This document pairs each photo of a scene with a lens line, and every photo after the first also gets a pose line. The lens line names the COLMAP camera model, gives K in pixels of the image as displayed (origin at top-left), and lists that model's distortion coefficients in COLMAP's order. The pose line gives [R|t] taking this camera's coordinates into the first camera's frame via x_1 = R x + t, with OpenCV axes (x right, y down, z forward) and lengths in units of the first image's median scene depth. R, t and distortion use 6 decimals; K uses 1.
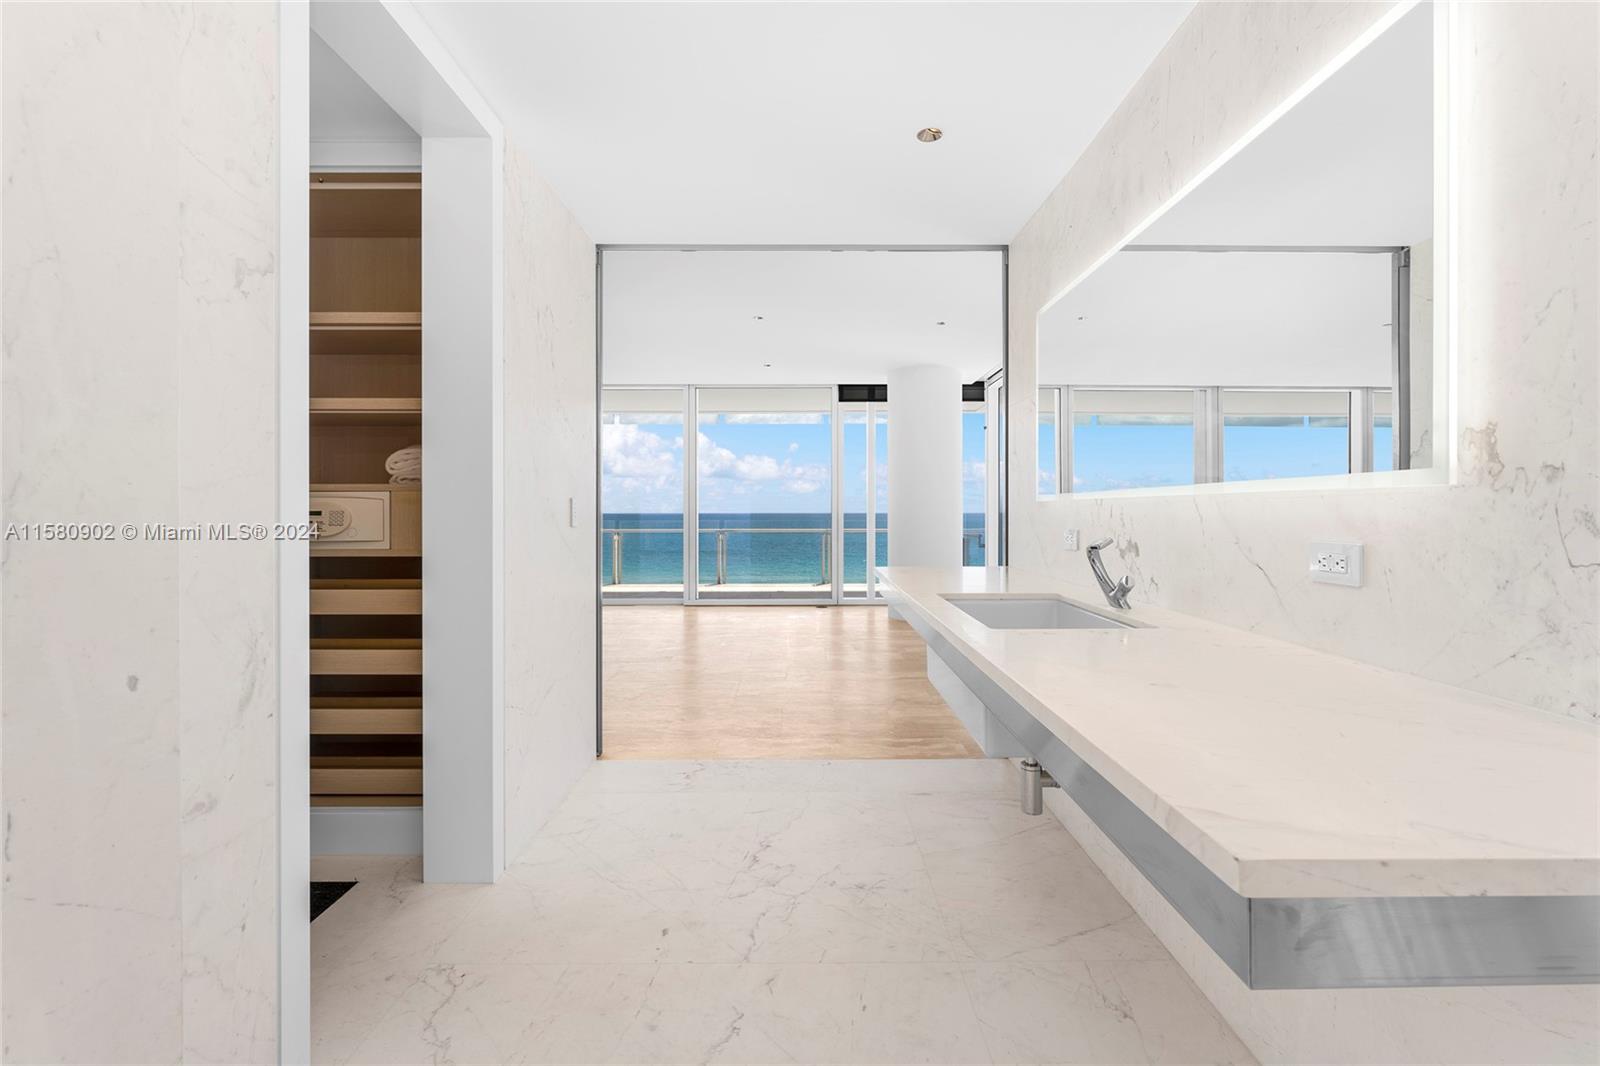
lens RADIAL K [[712.4, 0, 805.4], [0, 712.4, 512.1], [0, 0, 1]] dist [-0.001518, -0.000210]
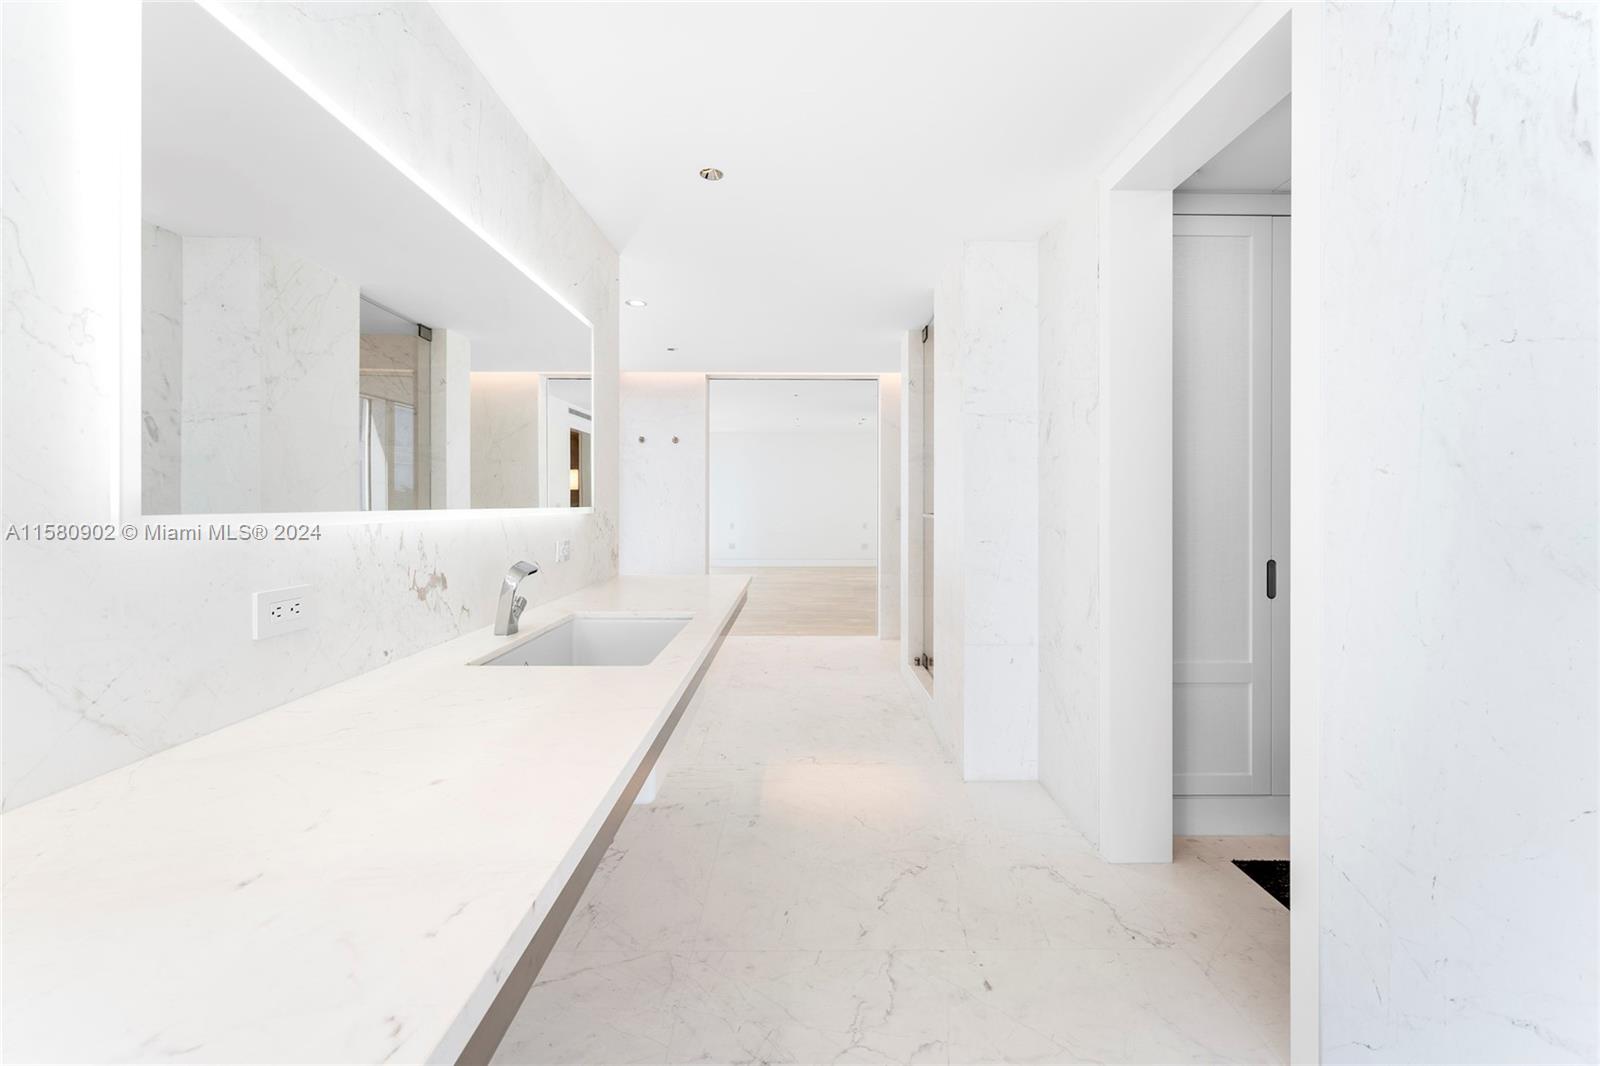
lens RADIAL K [[645.7, 0, 803.6], [0, 645.7, 507.9], [0, 0, 1]] dist [0.000467, 0.000100]
pose [[-0.999988, 0.000880, -0.004742, 0.054193], [0.000853, 0.999983, 0.005723, -0.046136], [0.004747, 0.005719, -0.999972, 2.133601]]
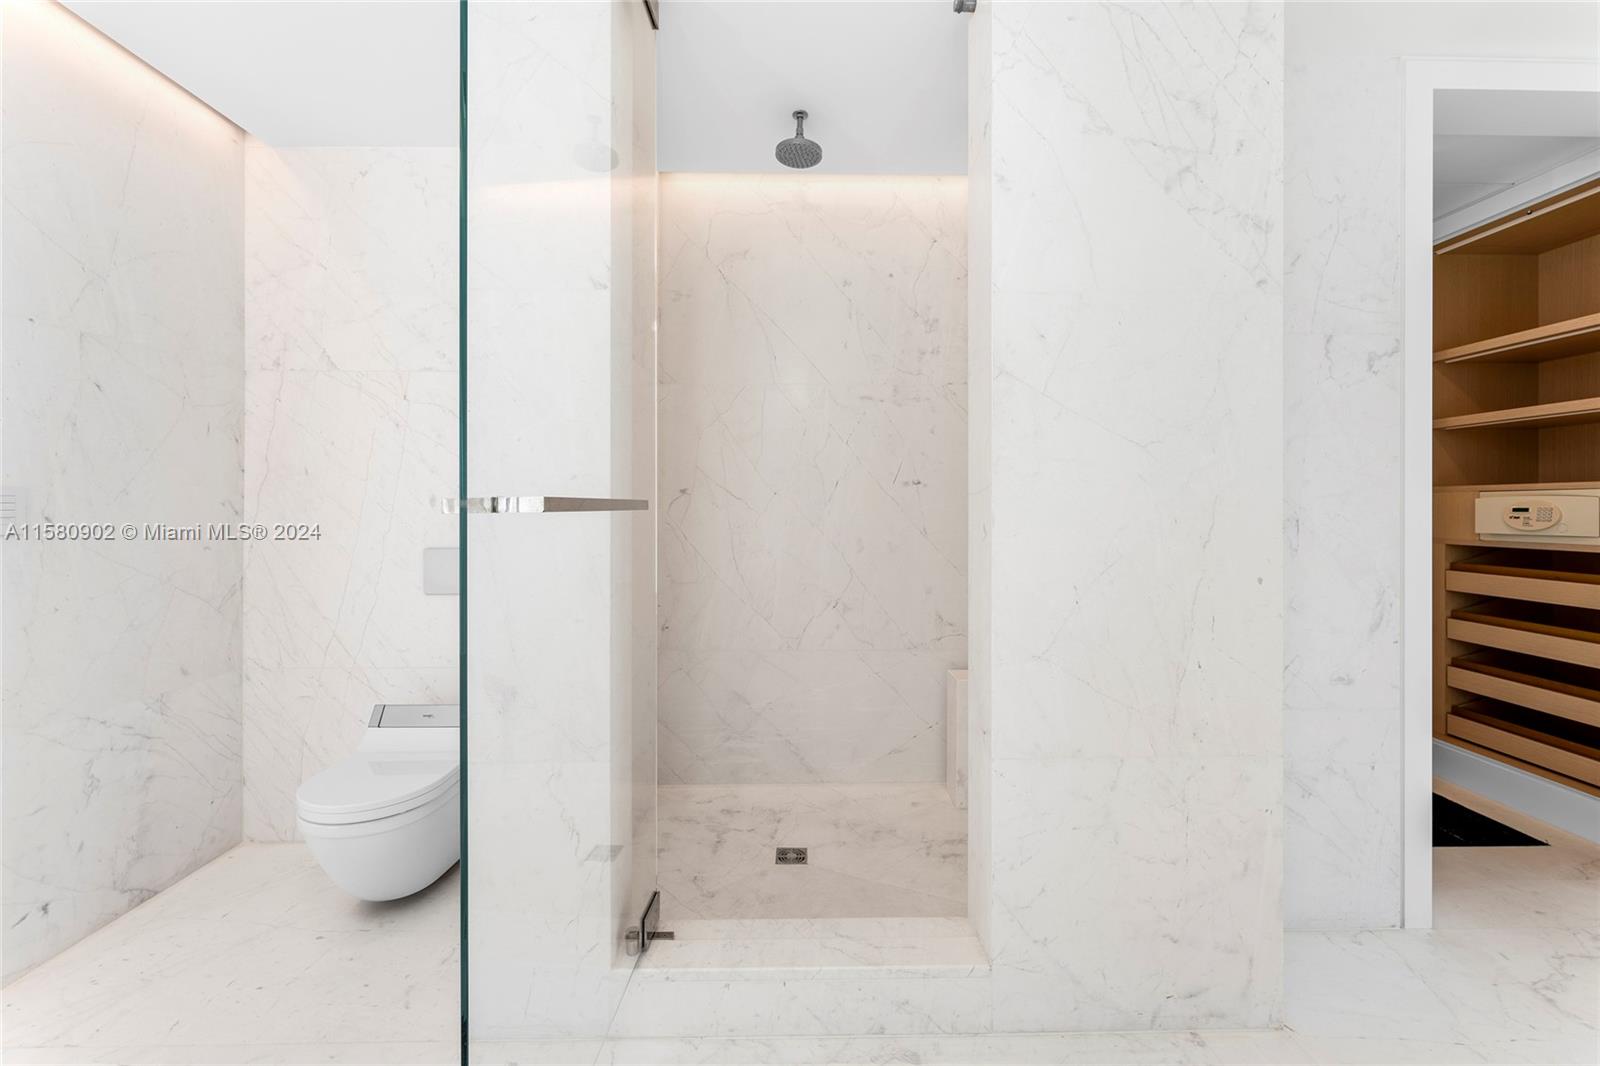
lens RADIAL K [[645.7, 0, 803.6], [0, 645.7, 507.9], [0, 0, 1]] dist [0.000467, 0.000100]
pose [[0.006025, 0.003464, -0.999976, 0.476374], [-0.003106, 0.999989, 0.003446, -0.002017], [0.999977, 0.003085, 0.006035, -0.212905]]
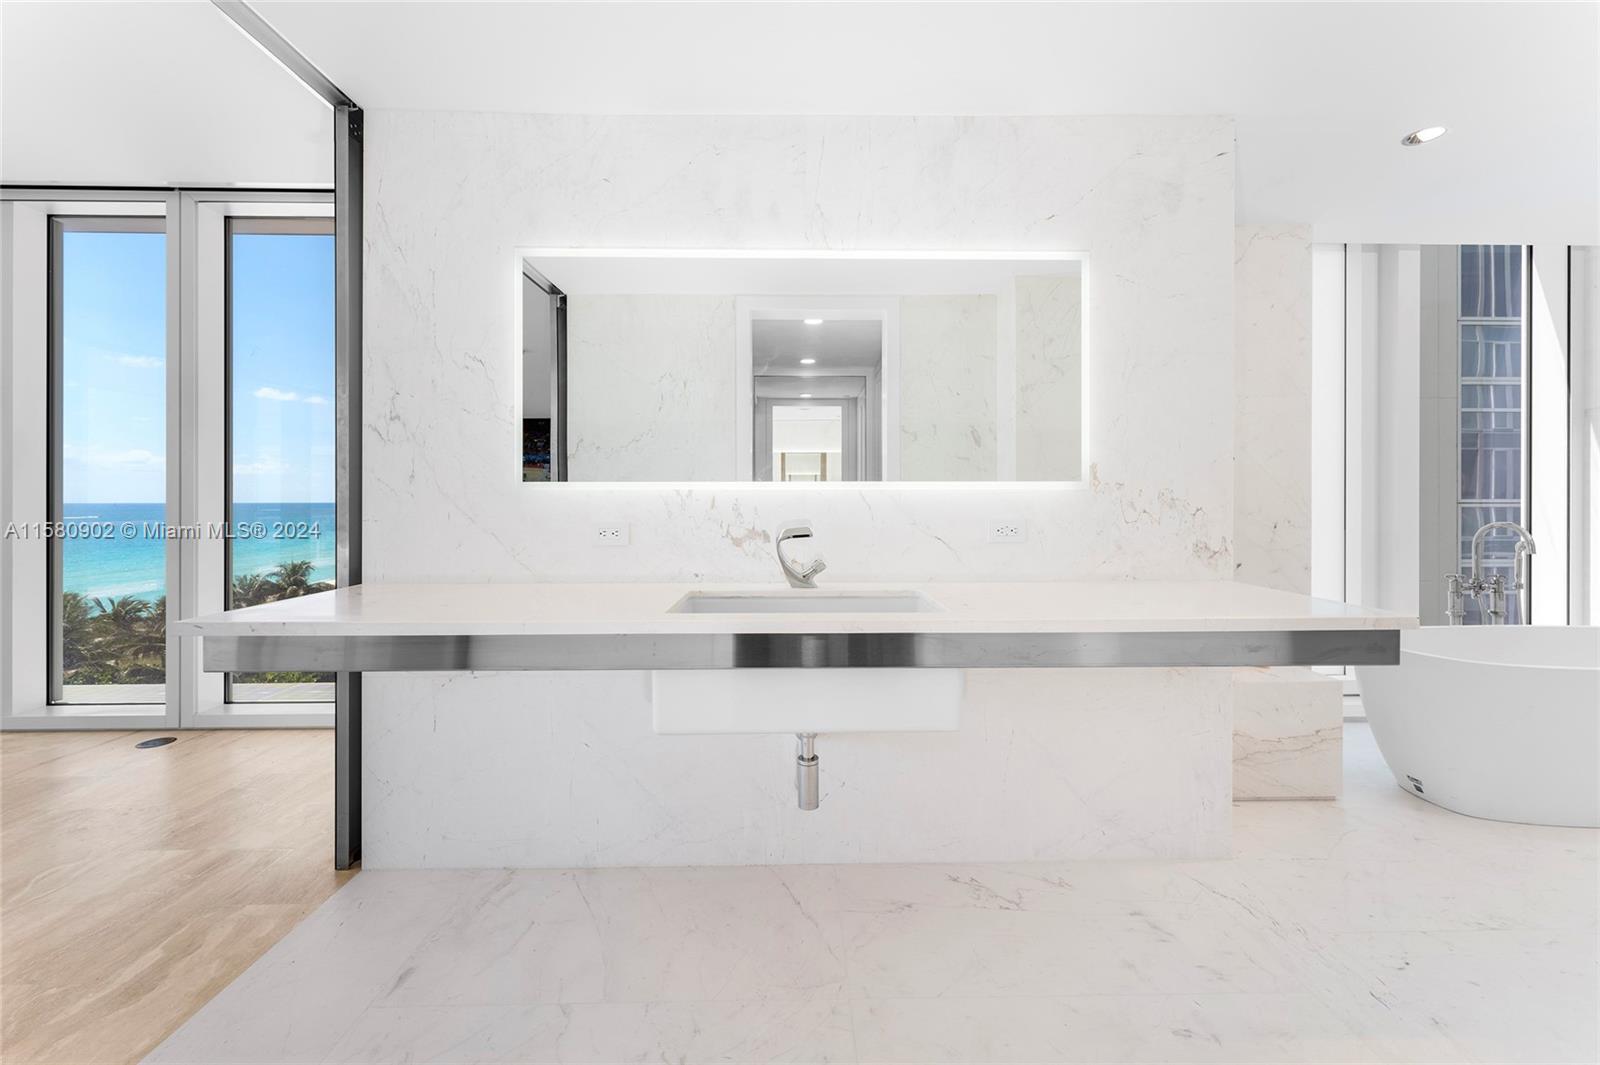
lens RADIAL K [[645.7, 0, 803.6], [0, 645.7, 507.4], [0, 0, 1]] dist [0.000467, 0.000100]
pose [[-0.017189, -0.003302, 0.999847, -0.650859], [0.002964, 0.999990, 0.003353, 0.005328], [-0.999848, 0.003021, -0.017179, 1.160439]]
